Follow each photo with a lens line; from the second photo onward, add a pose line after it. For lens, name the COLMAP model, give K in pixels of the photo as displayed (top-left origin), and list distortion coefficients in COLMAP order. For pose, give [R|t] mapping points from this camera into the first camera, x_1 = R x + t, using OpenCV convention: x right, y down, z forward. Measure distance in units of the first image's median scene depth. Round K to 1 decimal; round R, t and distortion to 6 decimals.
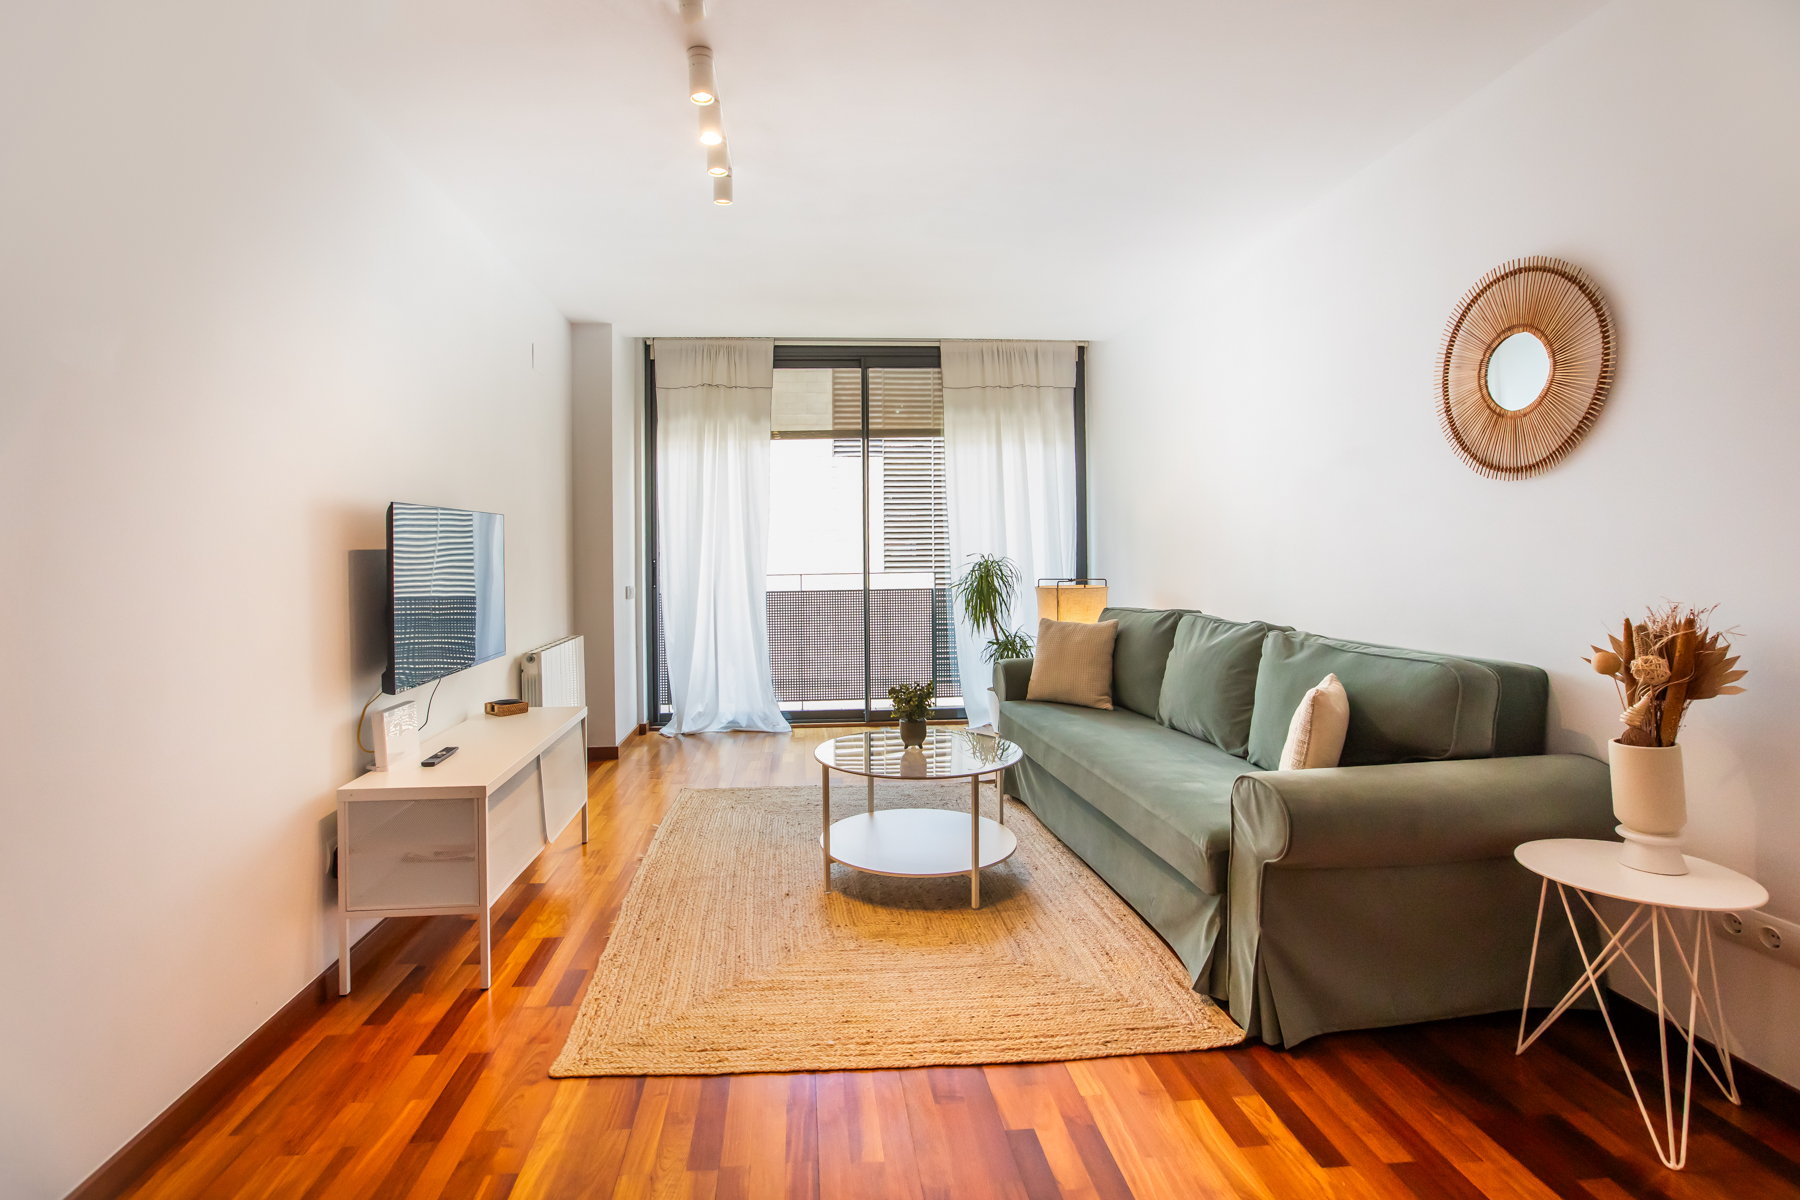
lens RADIAL K [[891.0, 0, 889.3], [0, 891.0, 541.4], [0, 0, 1]] dist [-0.038912, 0.022367]
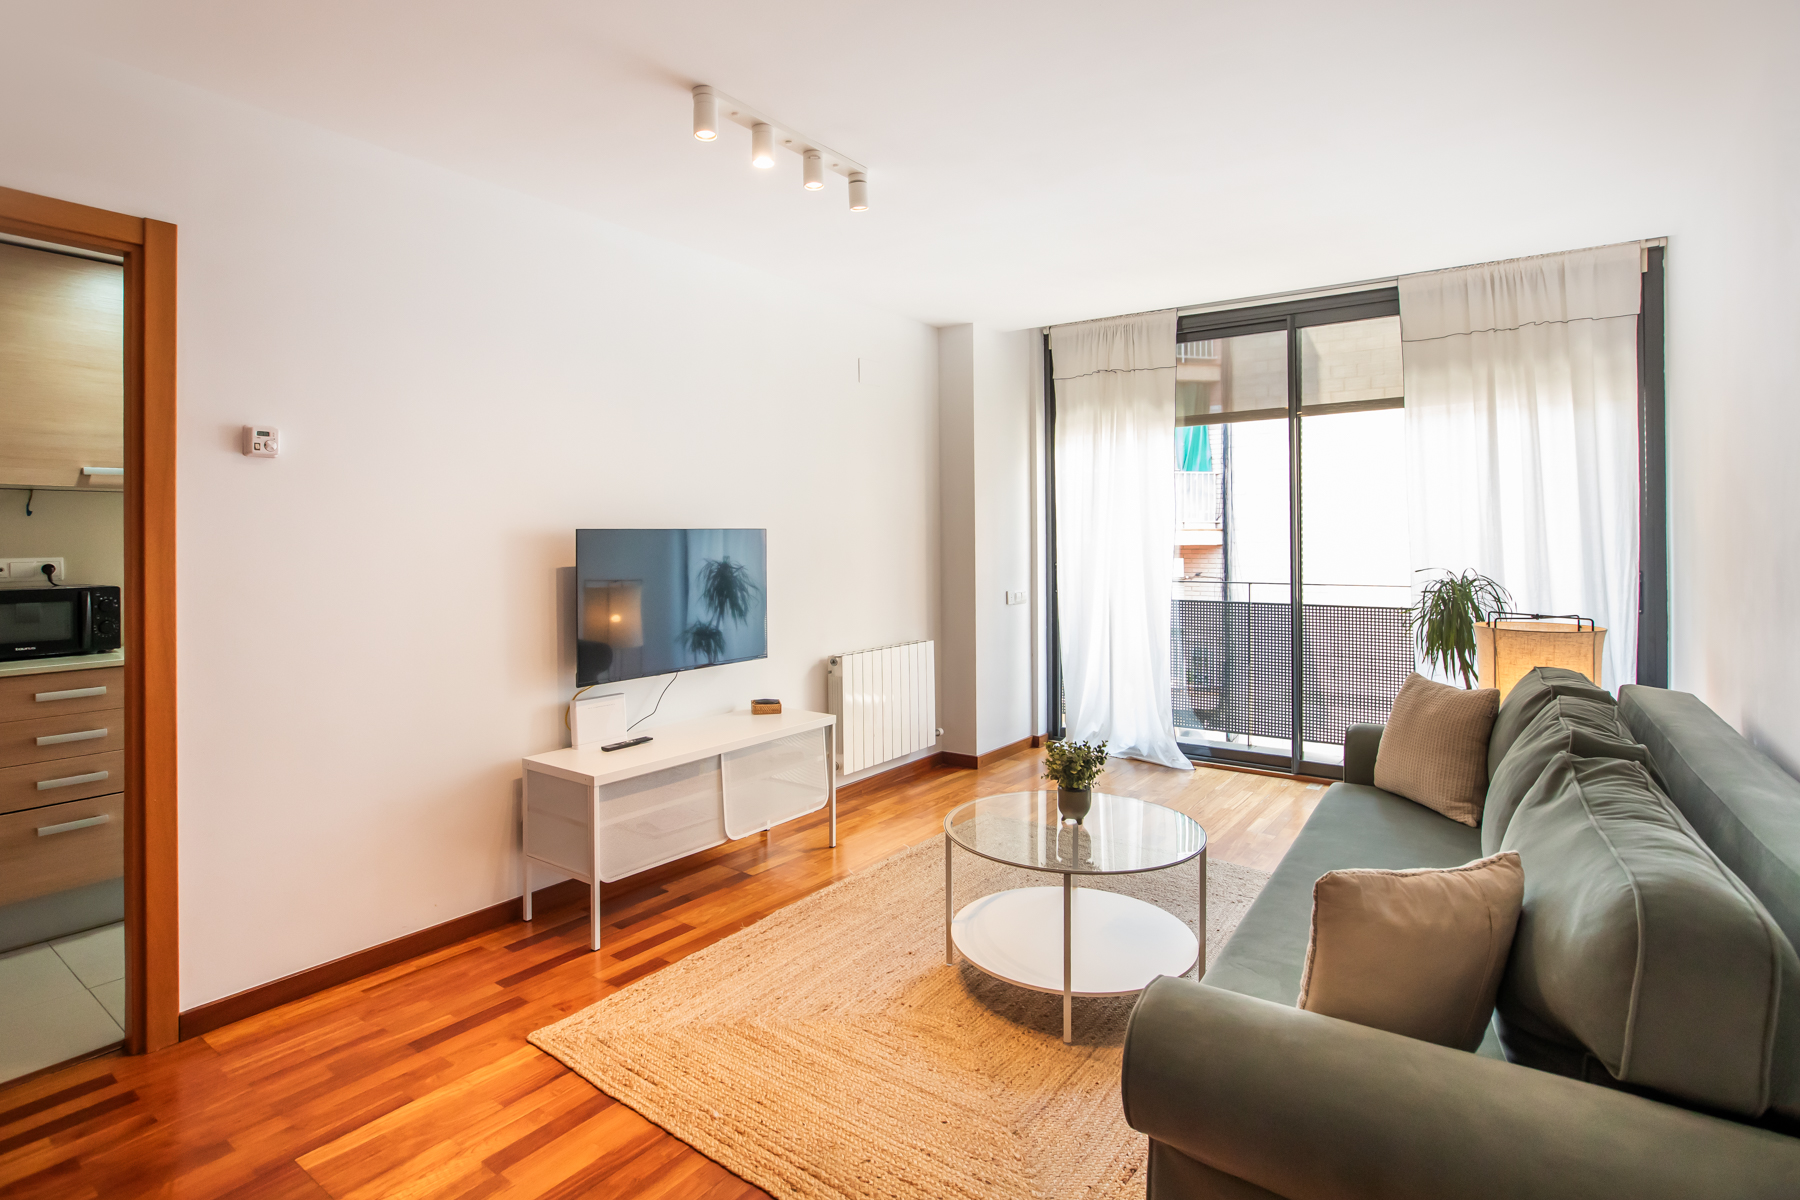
lens RADIAL K [[943.8, 0, 877.2], [0, 943.8, 519.0], [0, 0, 1]] dist [-0.087347, 0.070865]
pose [[0.743119, -0.001096, -0.669159, 0.520978], [0.000555, 0.999999, -0.001022, -0.049199], [0.669160, 0.000388, 0.743119, 0.277001]]
